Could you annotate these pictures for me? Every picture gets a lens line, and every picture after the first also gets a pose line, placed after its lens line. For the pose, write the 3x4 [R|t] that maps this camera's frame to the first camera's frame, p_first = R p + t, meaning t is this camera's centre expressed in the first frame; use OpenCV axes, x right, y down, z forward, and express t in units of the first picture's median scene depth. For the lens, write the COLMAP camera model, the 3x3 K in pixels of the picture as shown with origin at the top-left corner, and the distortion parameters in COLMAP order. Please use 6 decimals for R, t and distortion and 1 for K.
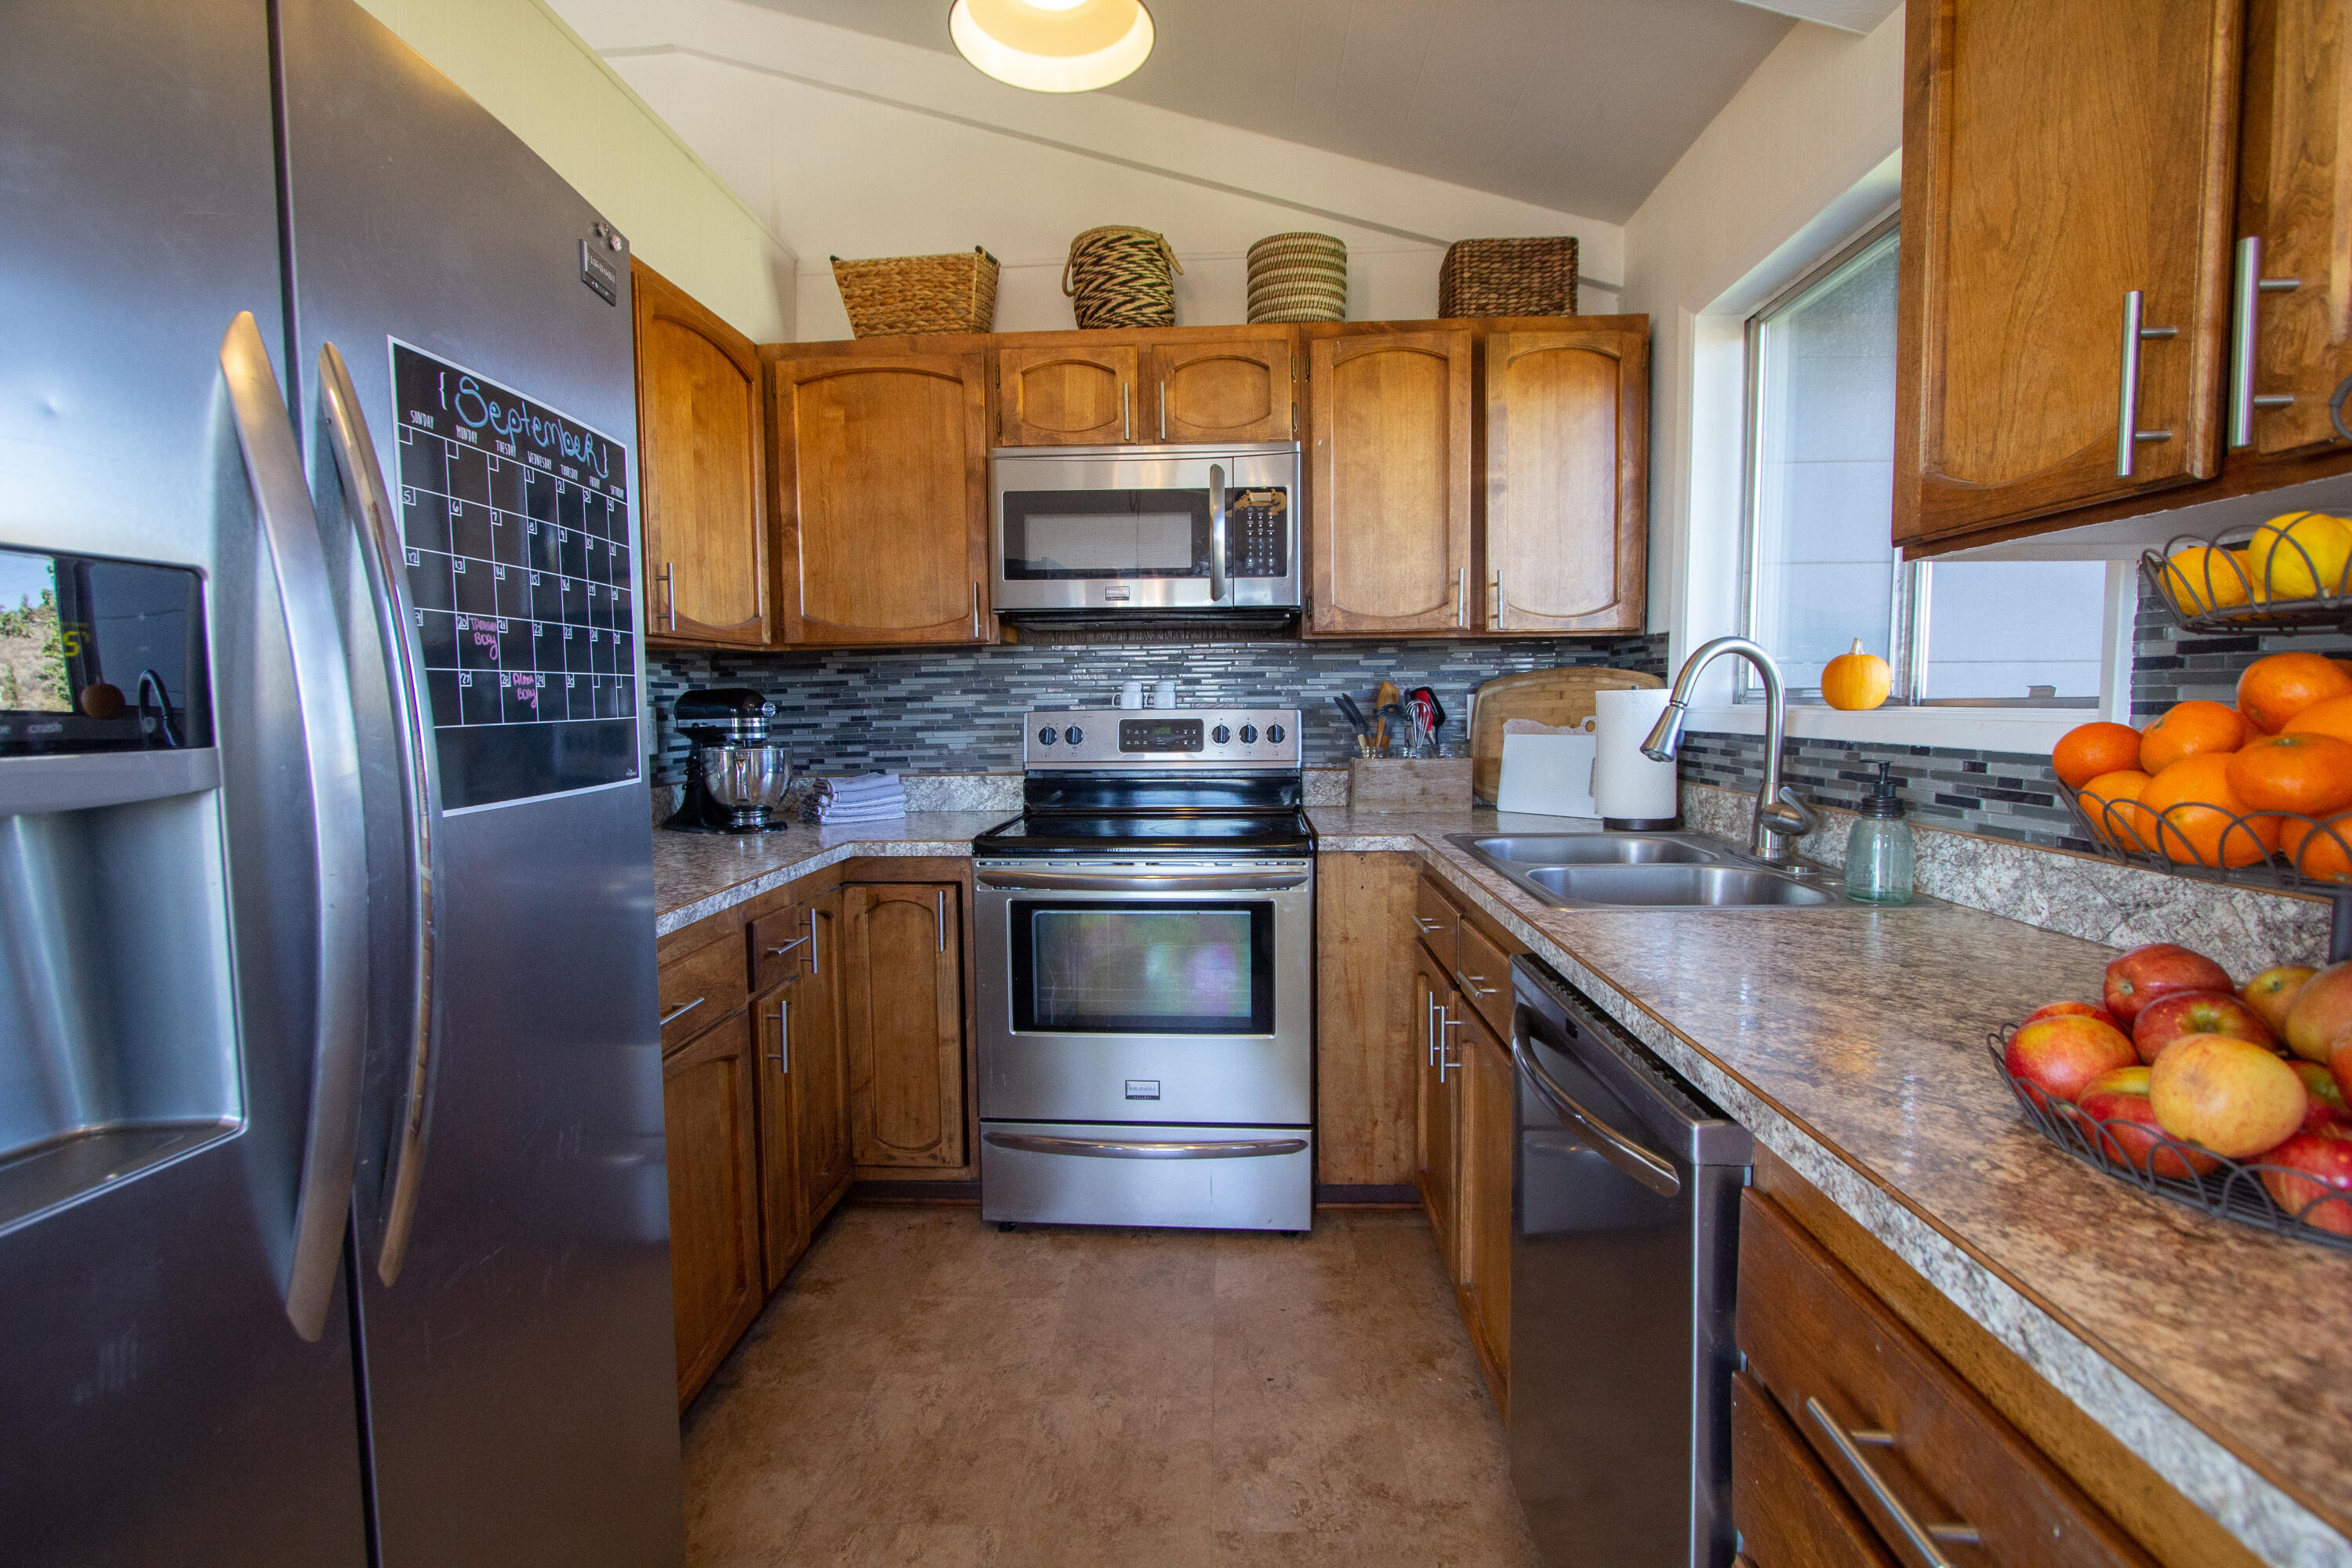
lens RADIAL K [[1081.2, 0, 1168.1], [0, 1081.2, 780.8], [0, 0, 1]] dist [-0.015679, 0.001690]
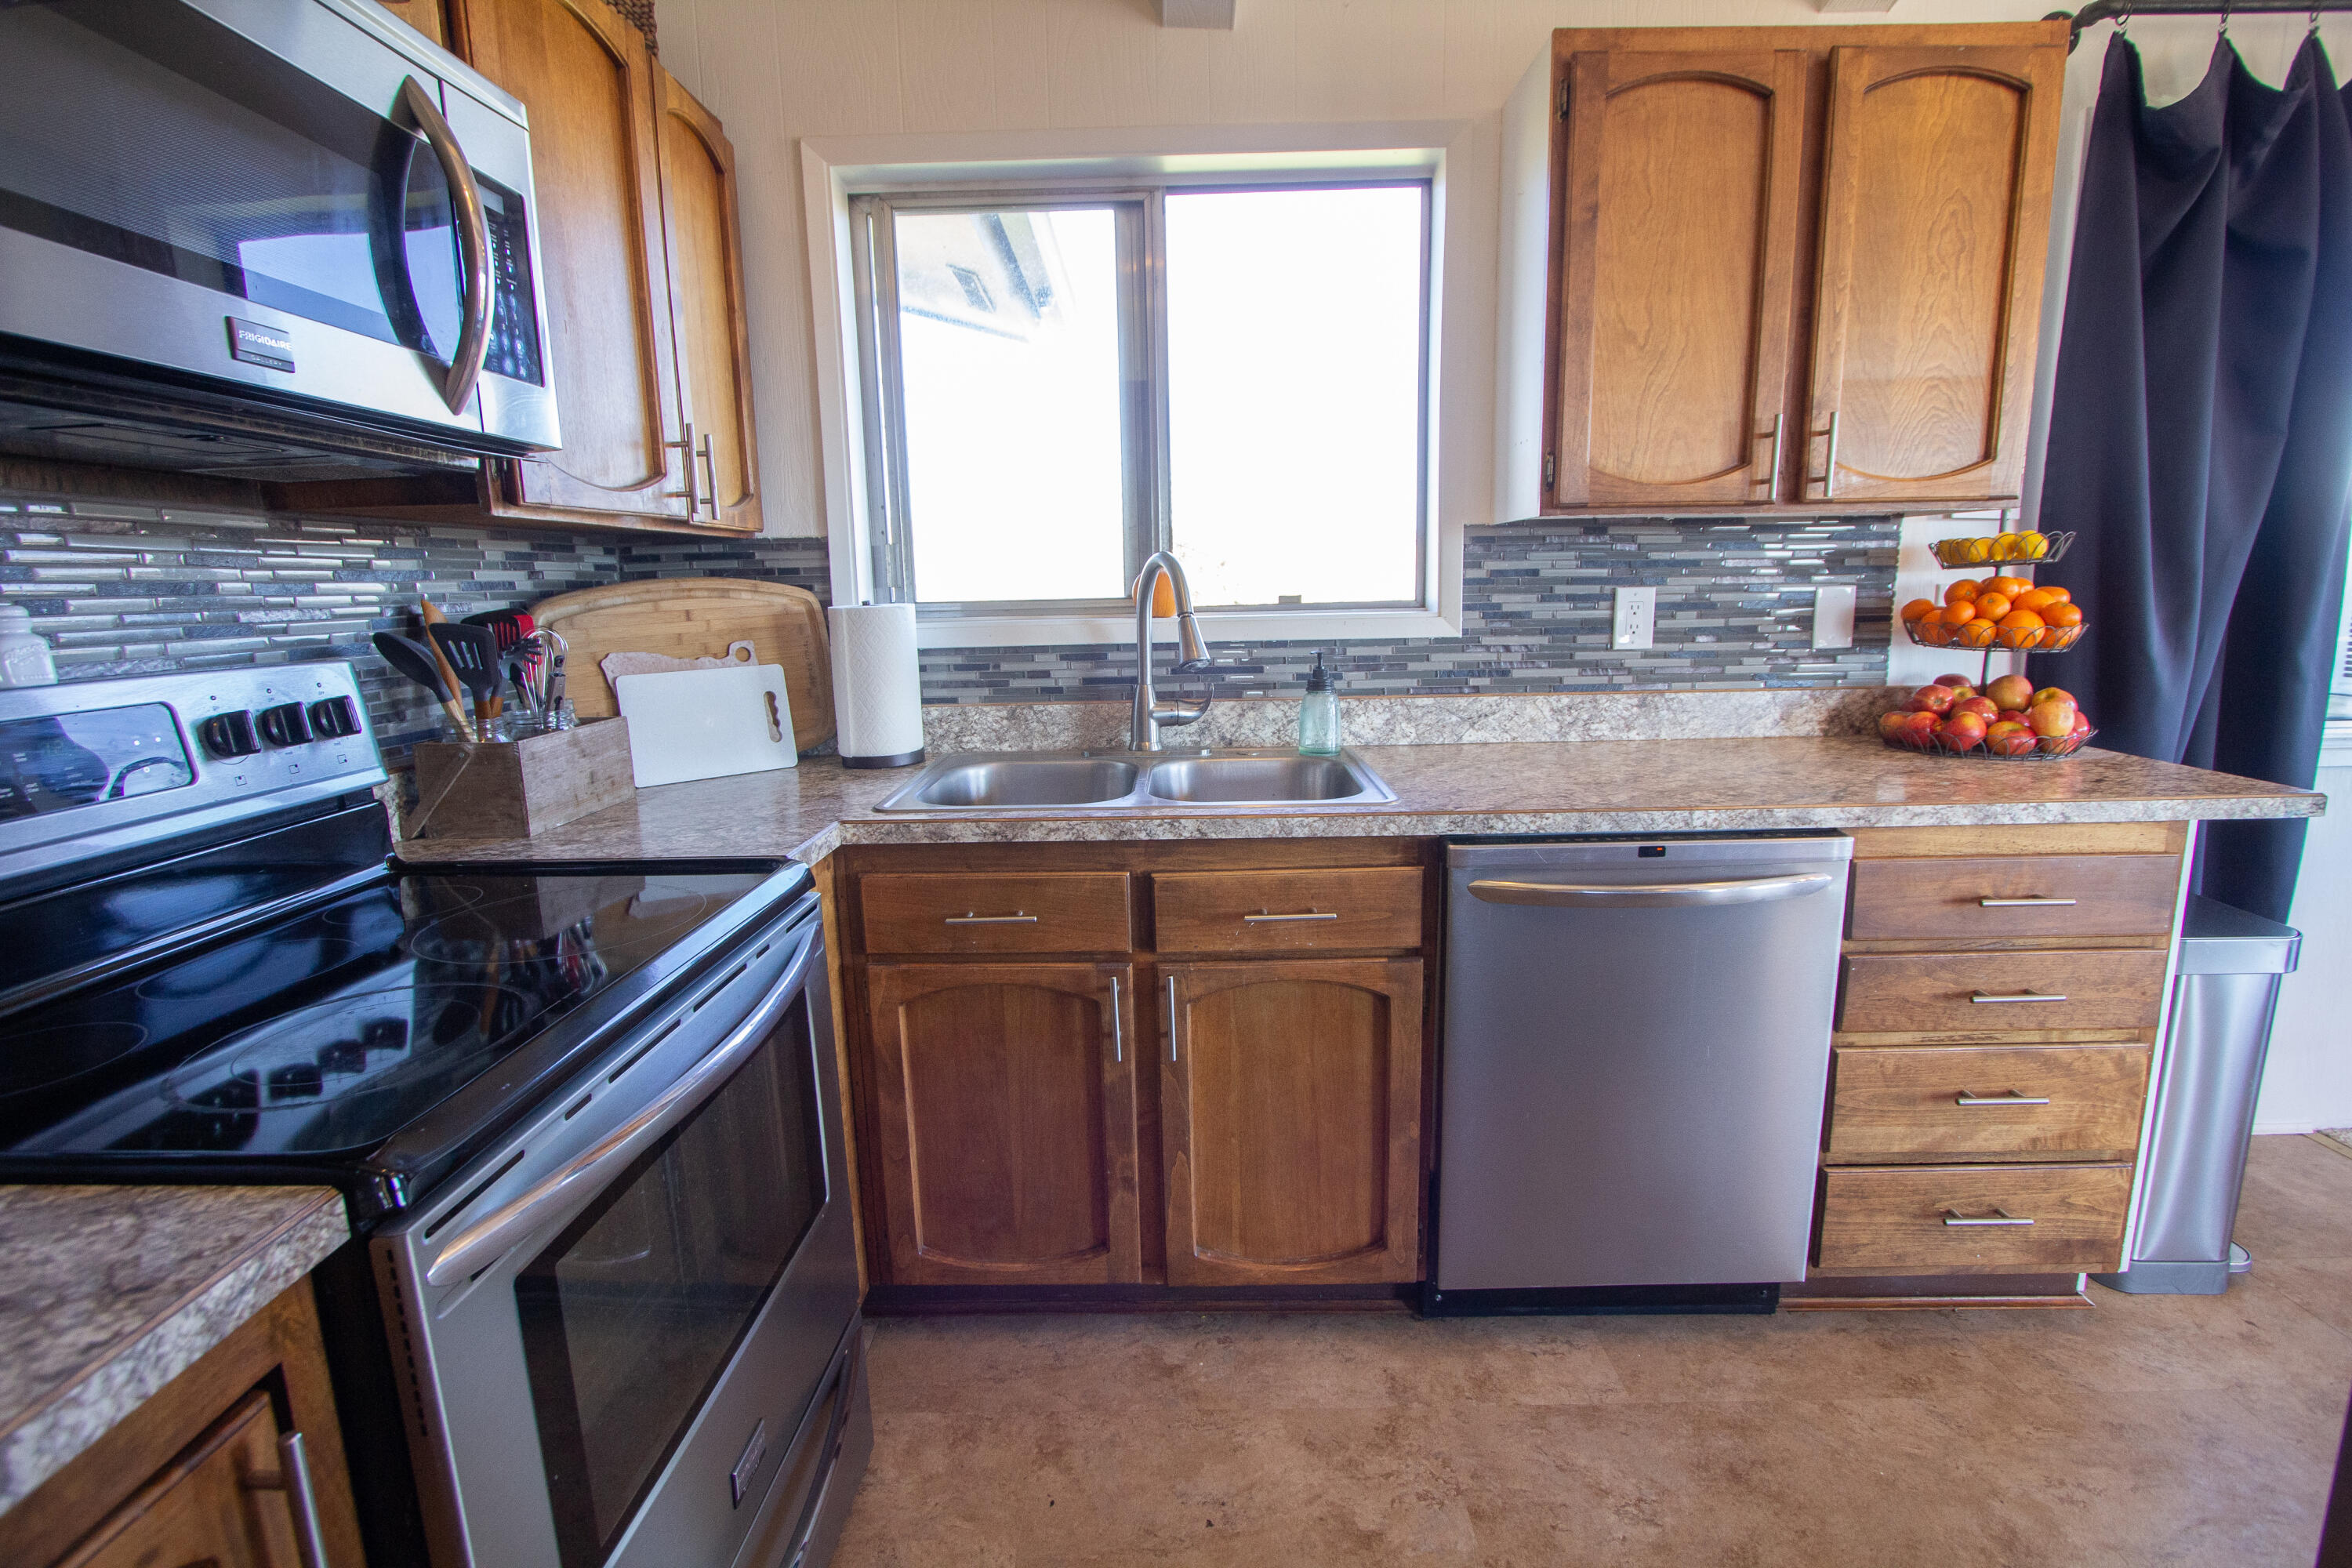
lens RADIAL K [[1081.2, 0, 1174.7], [0, 1081.2, 778.8], [0, 0, 1]] dist [-0.015679, 0.001690]
pose [[-0.047290, -0.171344, 0.984076, -0.694920], [0.096144, 0.979823, 0.175224, -0.117627], [-0.994243, 0.102900, -0.029862, 1.230558]]
